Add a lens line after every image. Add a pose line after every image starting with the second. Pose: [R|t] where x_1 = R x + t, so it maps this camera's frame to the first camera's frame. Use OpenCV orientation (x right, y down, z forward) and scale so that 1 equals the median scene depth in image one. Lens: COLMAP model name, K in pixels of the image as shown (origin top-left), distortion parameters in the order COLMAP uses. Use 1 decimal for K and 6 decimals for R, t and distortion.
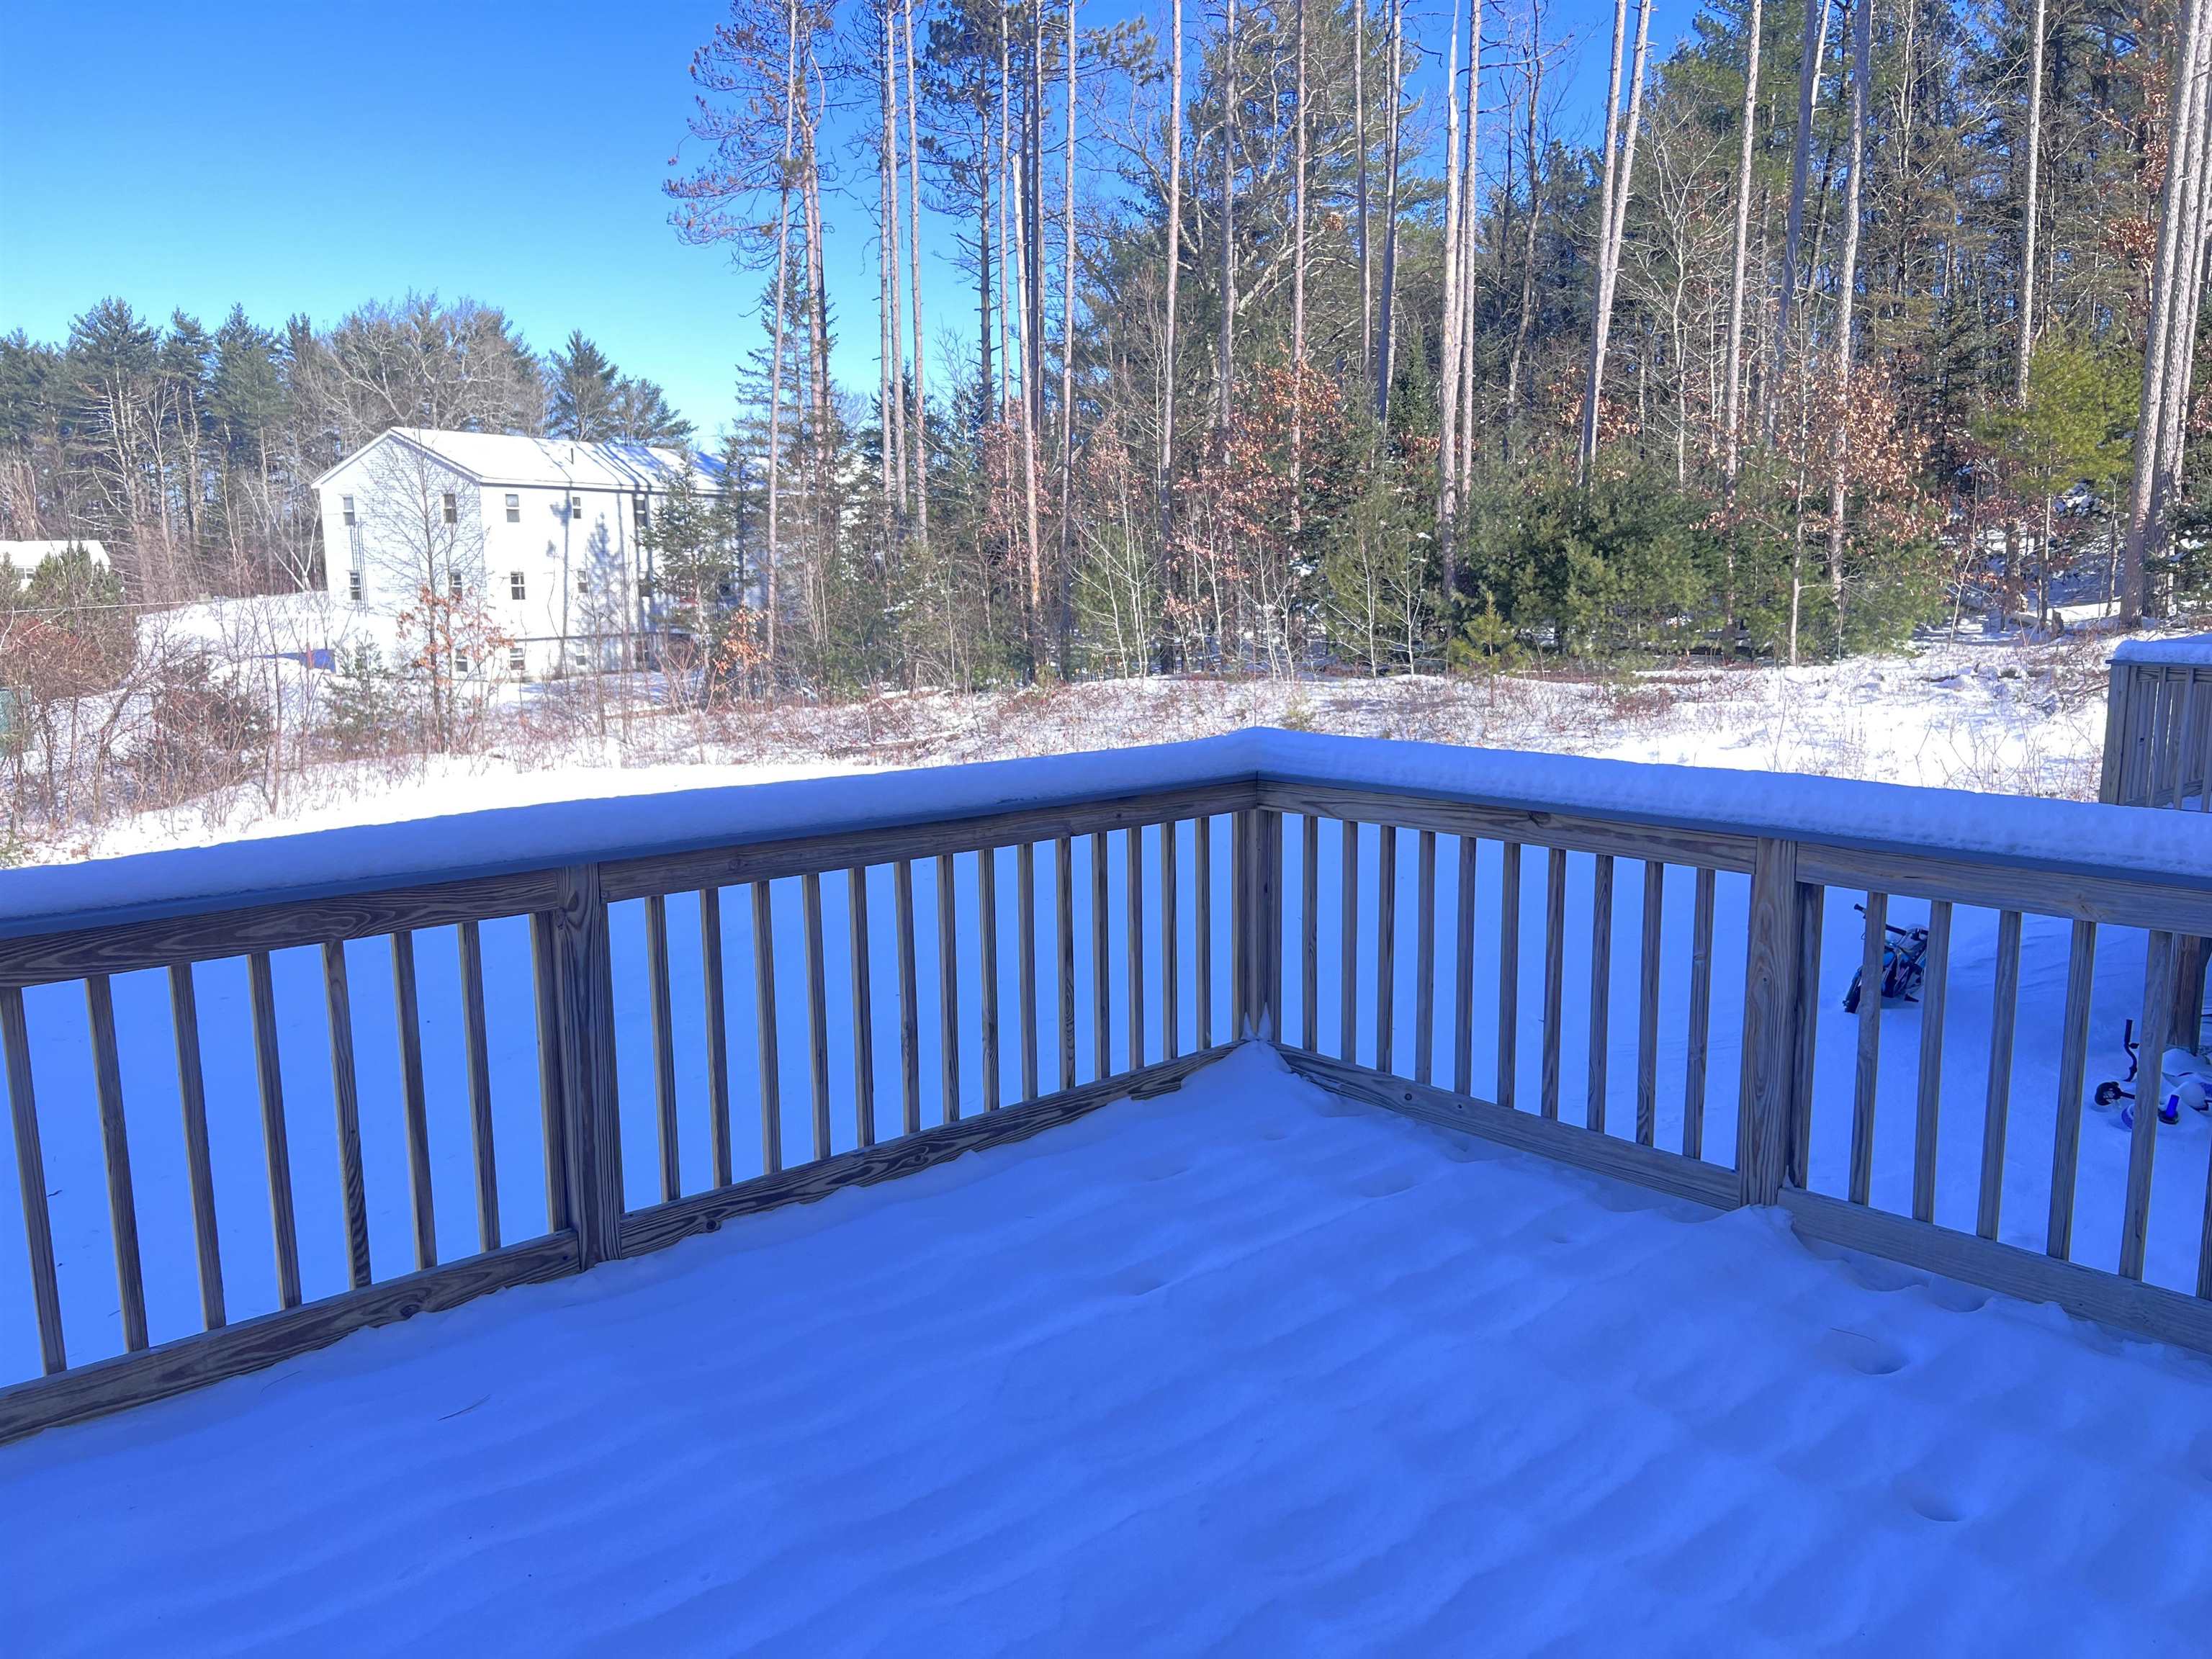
lens RADIAL K [[1658.5, 0, 1104.5], [0, 1658.5, 840.1], [0, 0, 1]] dist [0.071813, -0.079056]
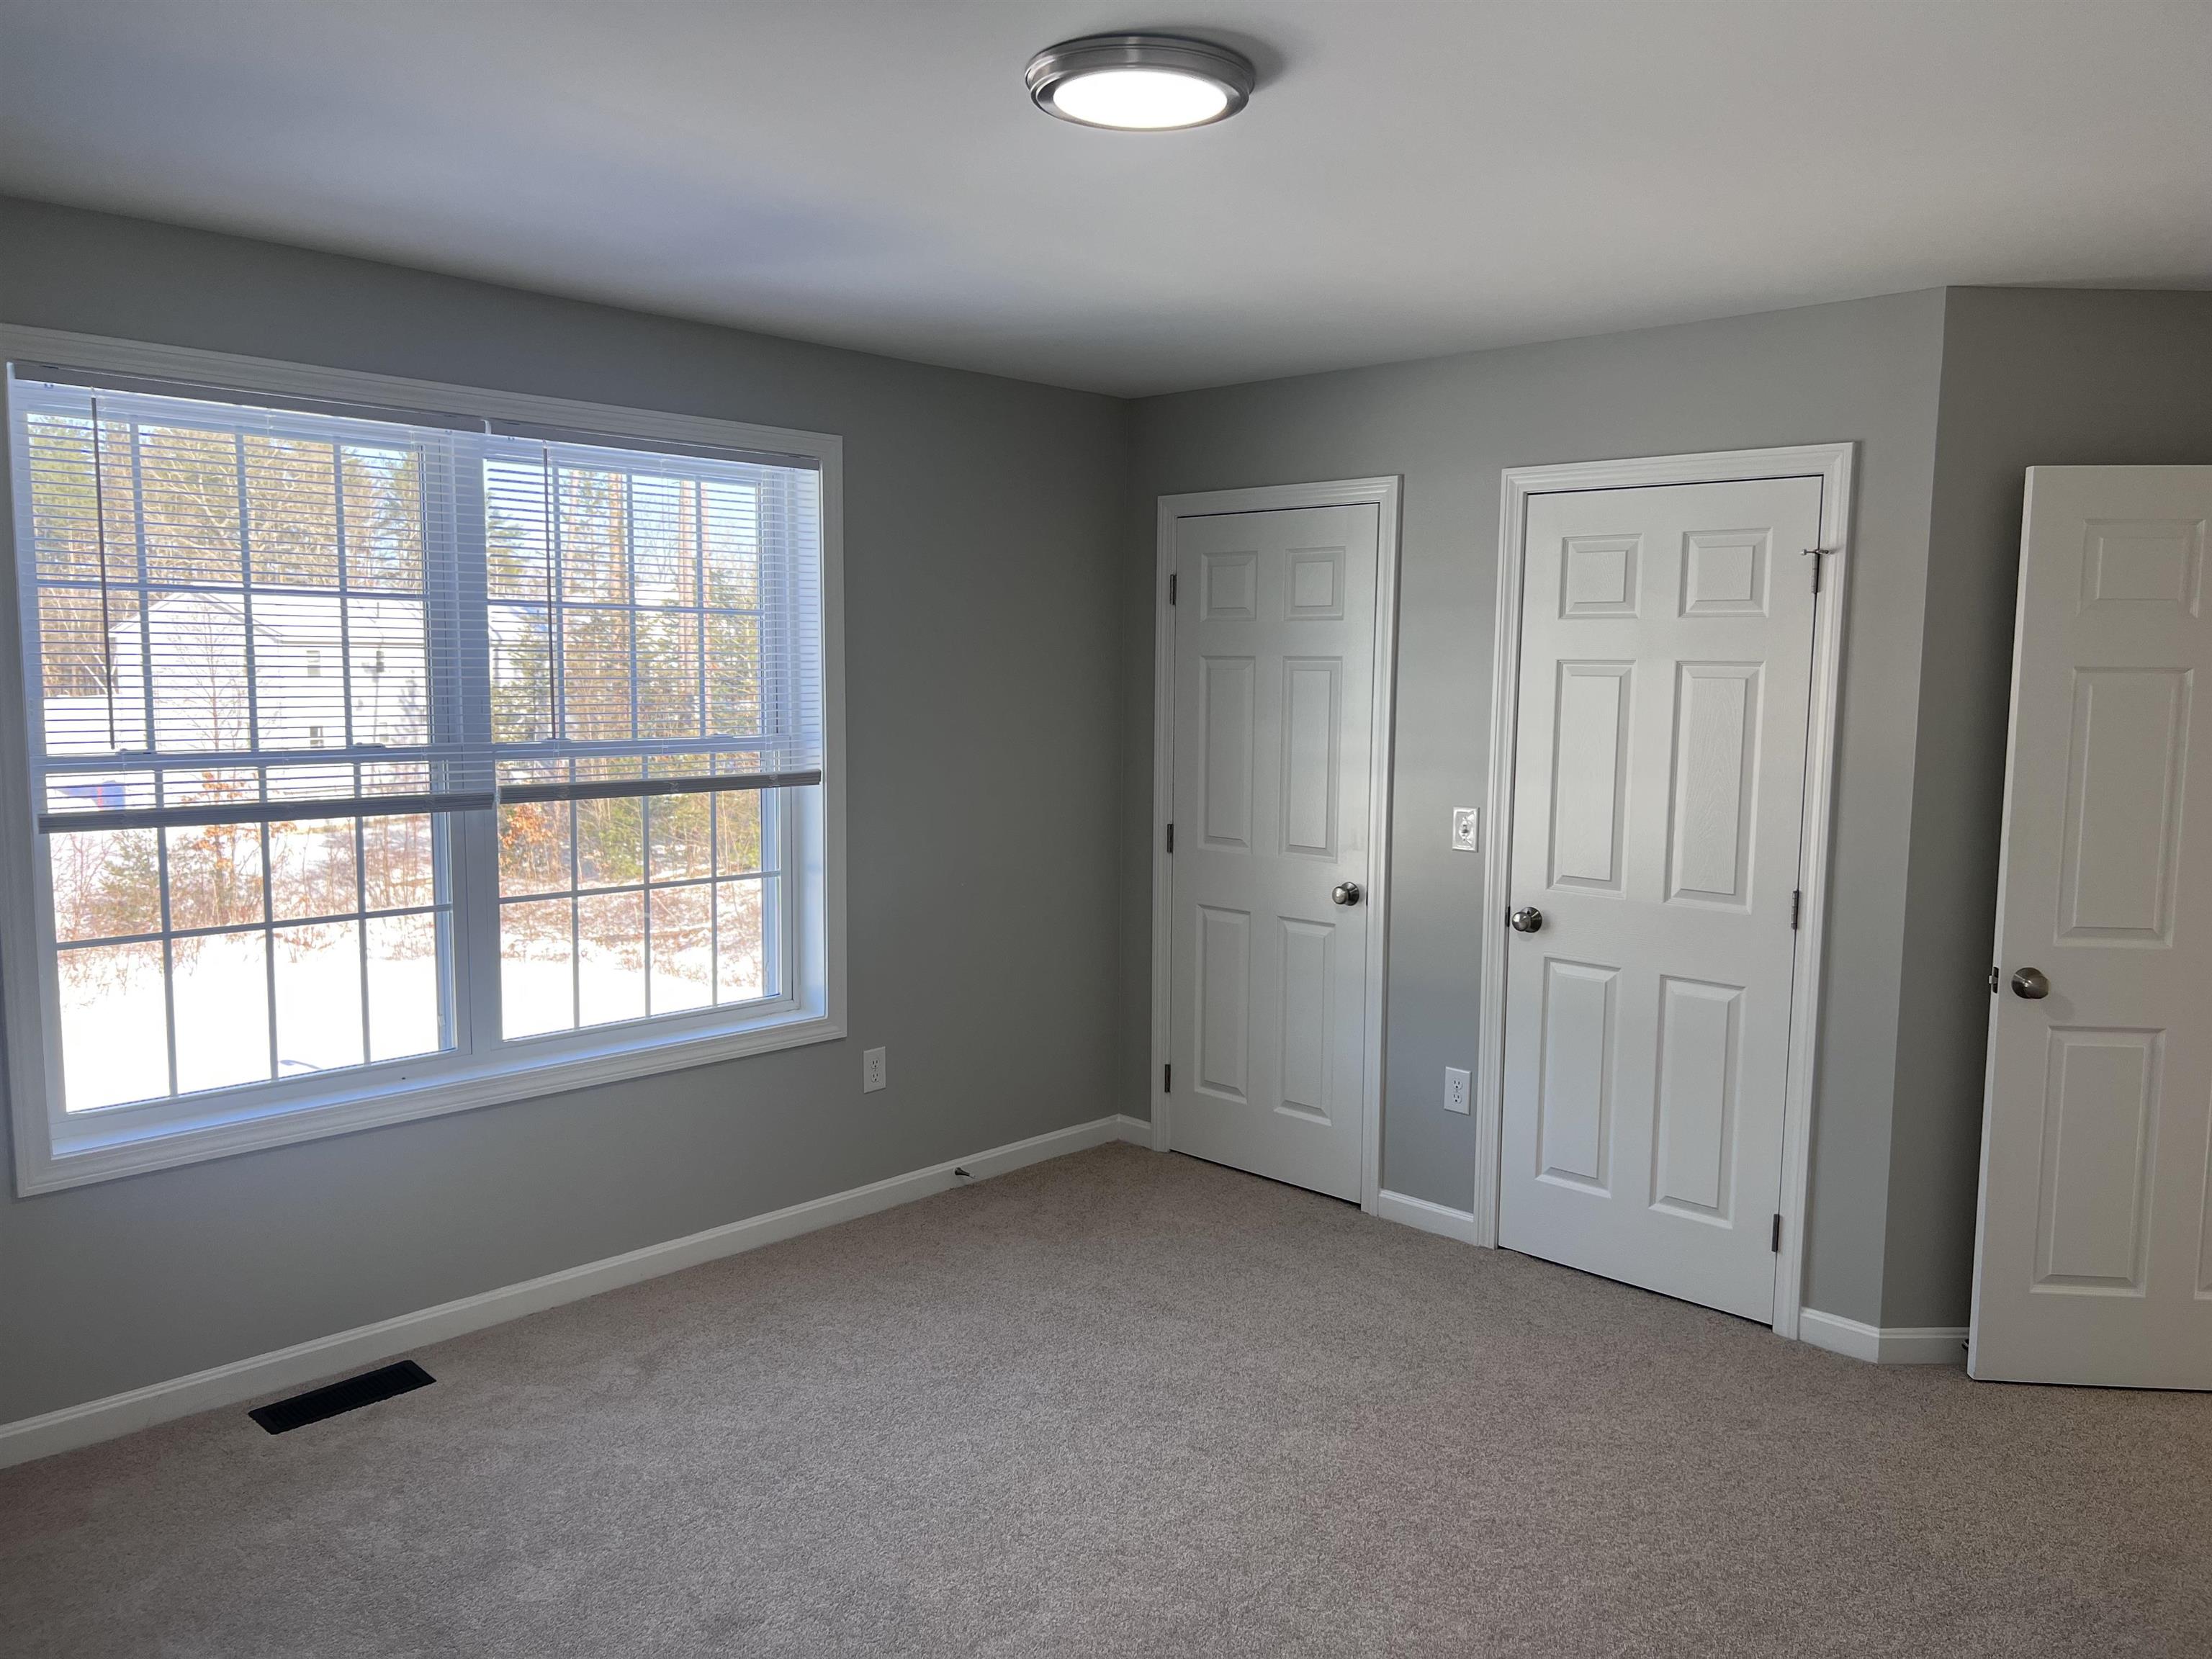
lens RADIAL K [[1658.0, 0, 1105.0], [0, 1658.0, 838.2], [0, 0, 1]] dist [0.043833, -0.001669]
pose [[0.995876, 0.008489, 0.090324, 0.014785], [-0.003554, 0.998499, -0.054656, -0.014714], [-0.090652, 0.054109, 0.994412, -0.022854]]
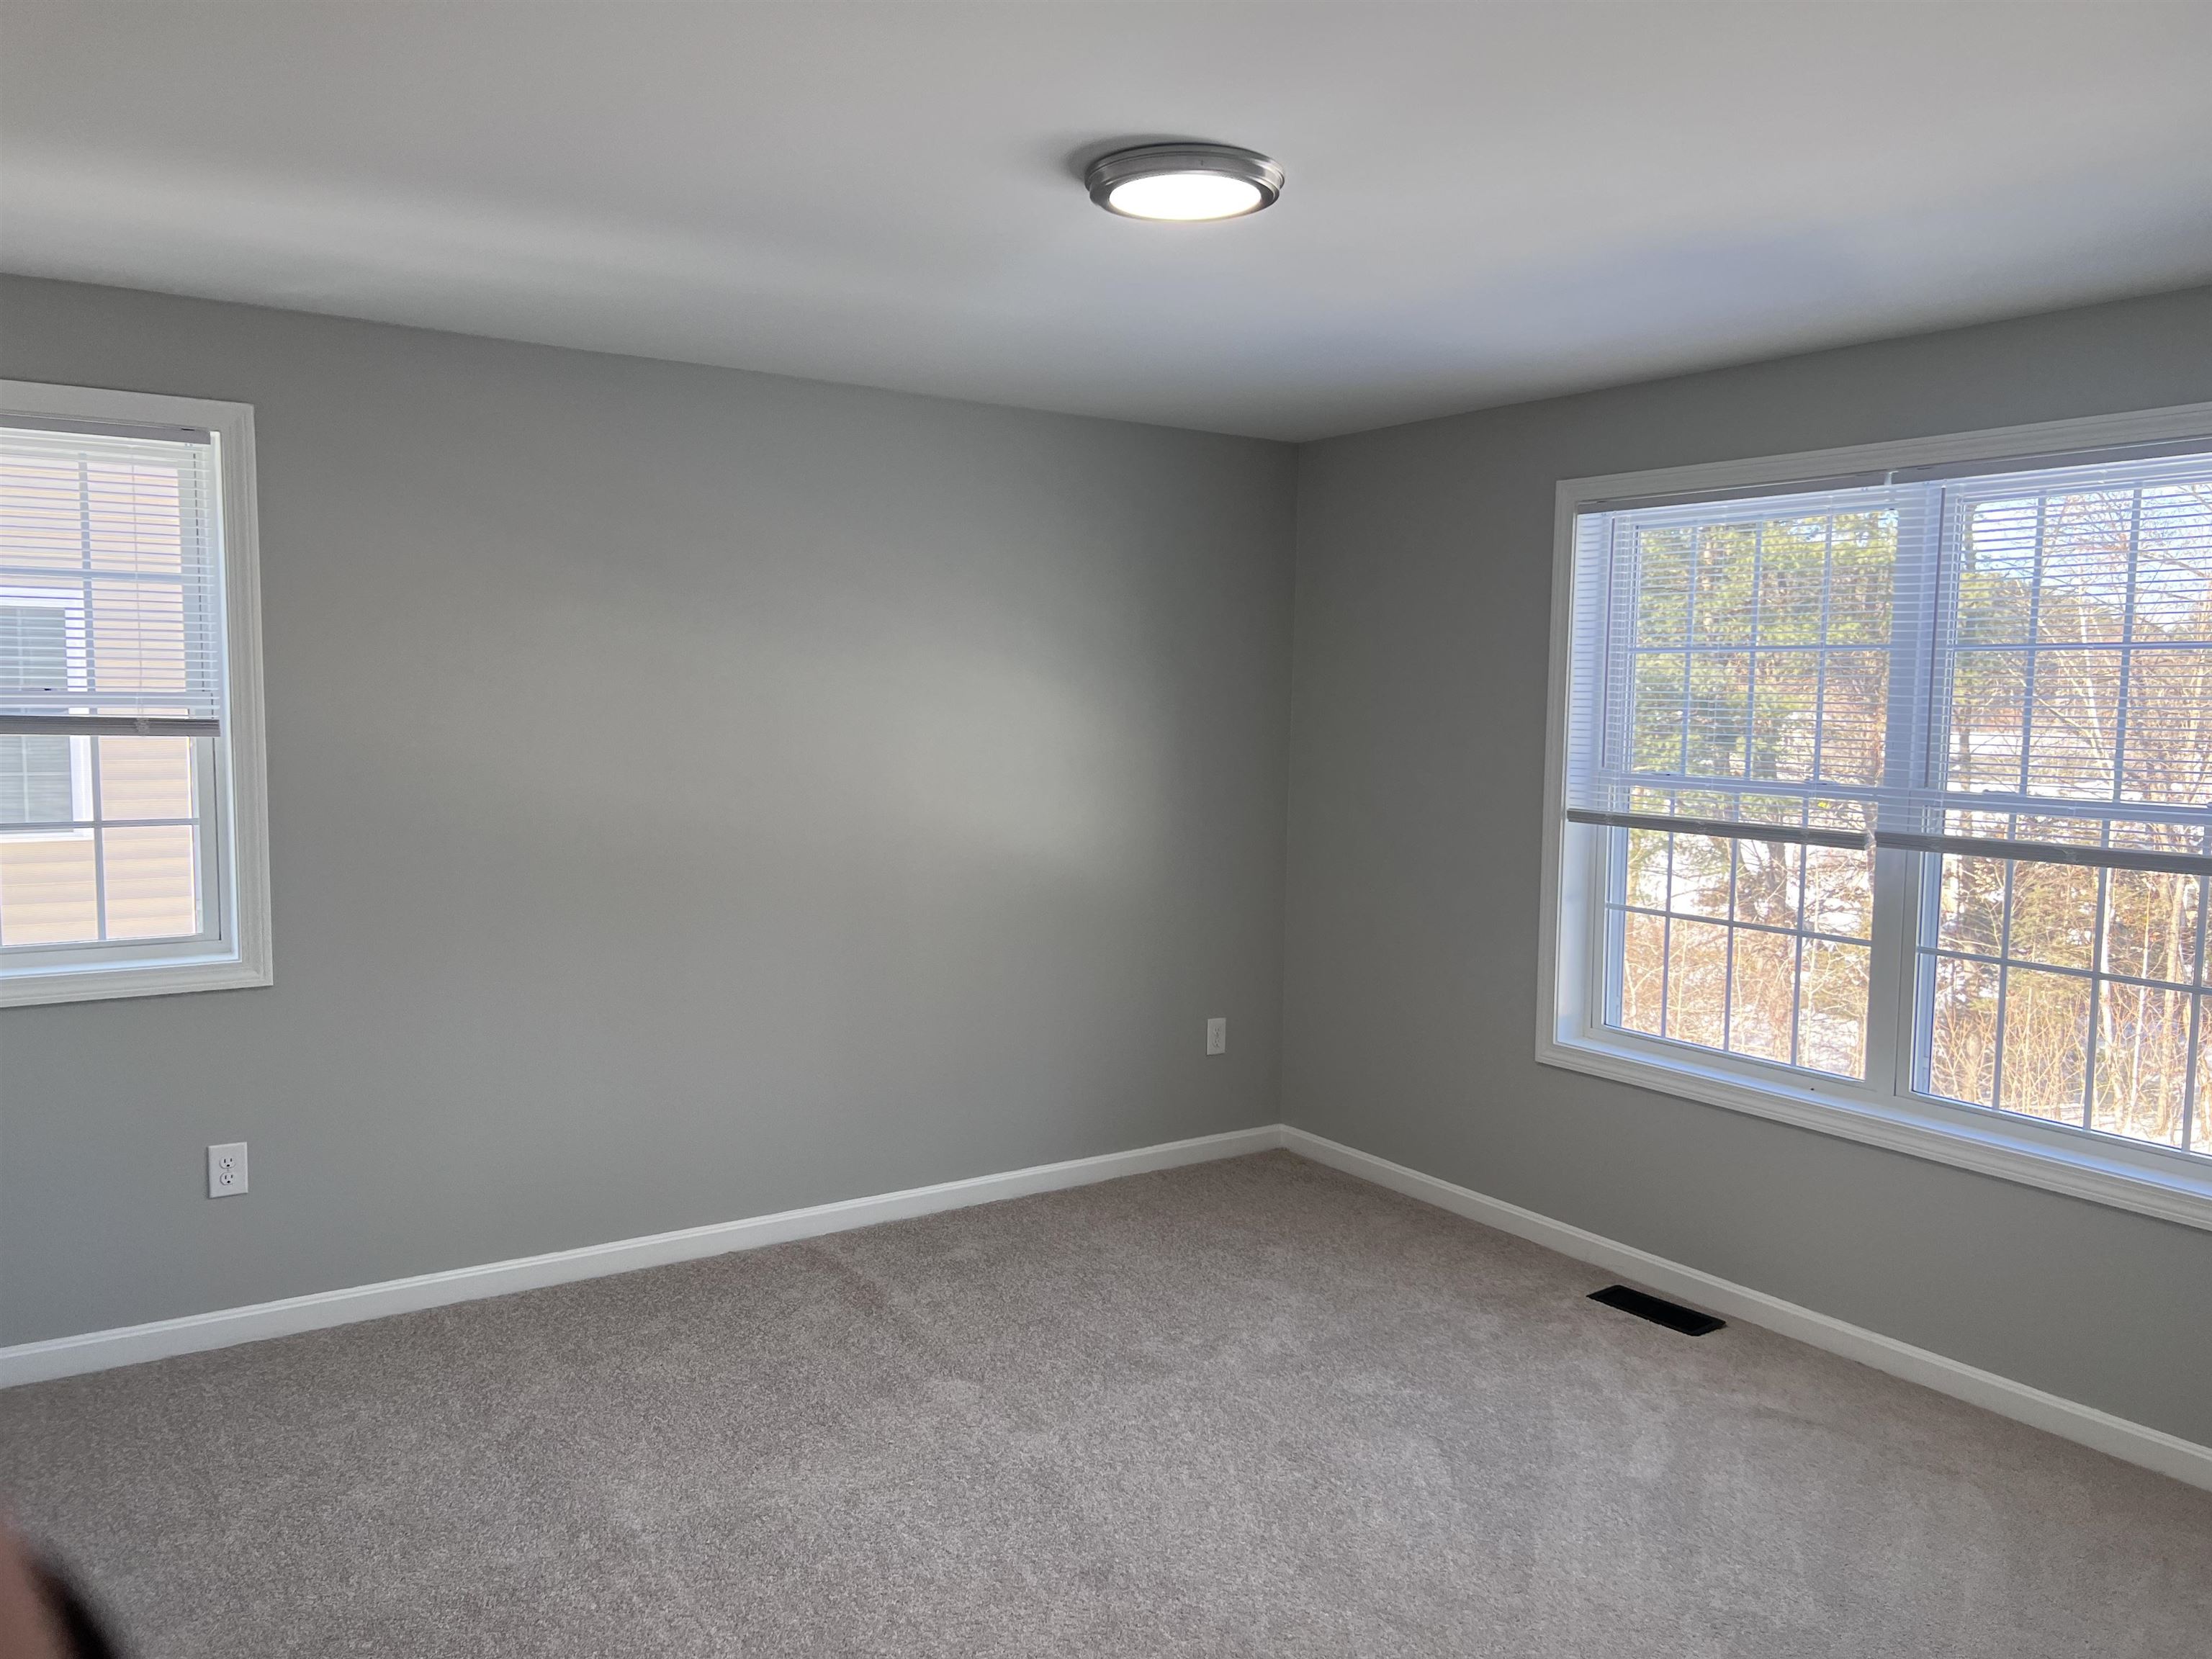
lens RADIAL K [[1658.5, 0, 1104.5], [0, 1658.5, 840.1], [0, 0, 1]] dist [0.071813, -0.079056]
pose [[-0.118742, 0.094598, -0.988409, 0.210832], [-0.171984, 0.978446, 0.114305, -0.042992], [0.977917, 0.183563, -0.099913, 0.142933]]
